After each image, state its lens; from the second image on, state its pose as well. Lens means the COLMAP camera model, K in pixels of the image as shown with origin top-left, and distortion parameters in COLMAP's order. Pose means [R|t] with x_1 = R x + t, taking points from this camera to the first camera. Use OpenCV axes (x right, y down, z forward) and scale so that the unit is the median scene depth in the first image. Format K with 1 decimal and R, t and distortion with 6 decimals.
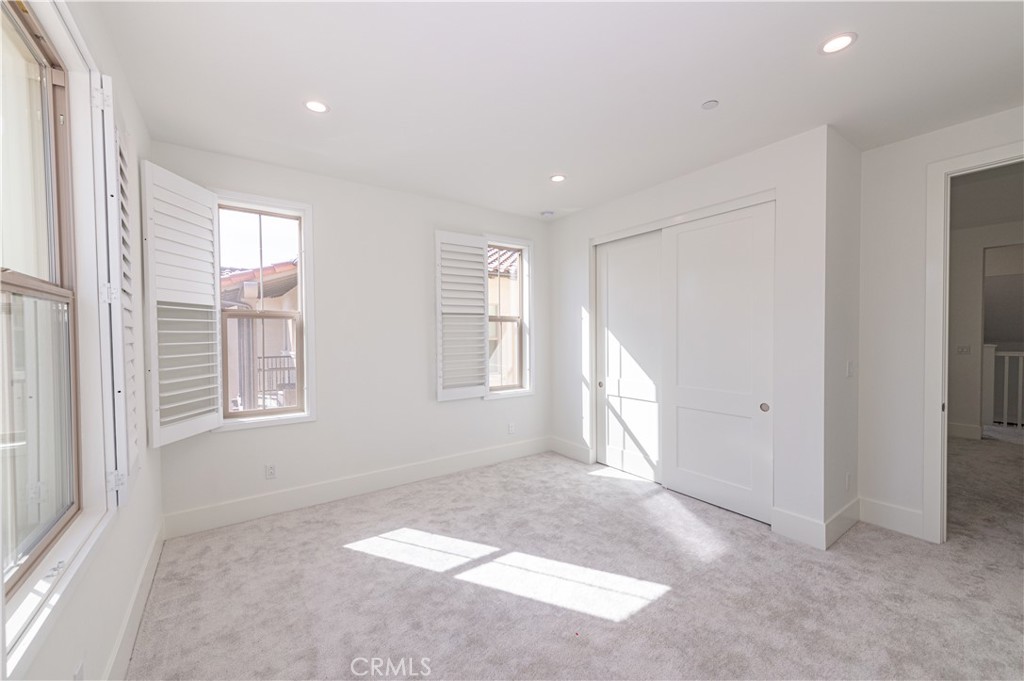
lens RADIAL K [[401.5, 0, 512.5], [0, 401.5, 342.0], [0, 0, 1]] dist [0.019048, -0.006507]
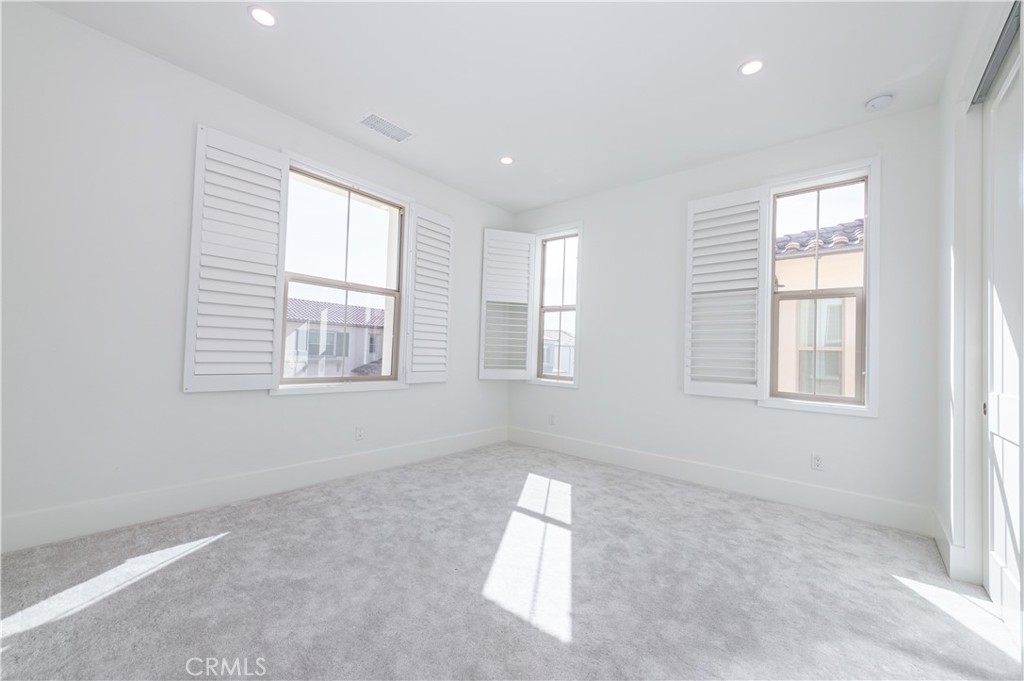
lens RADIAL K [[401.5, 0, 512.5], [0, 401.5, 342.0], [0, 0, 1]] dist [0.019048, -0.006507]
pose [[0.245783, -0.014158, -0.969222, 0.664330], [-0.059243, 0.997805, -0.029599, 0.095633], [0.967513, 0.064695, 0.244404, 0.473595]]
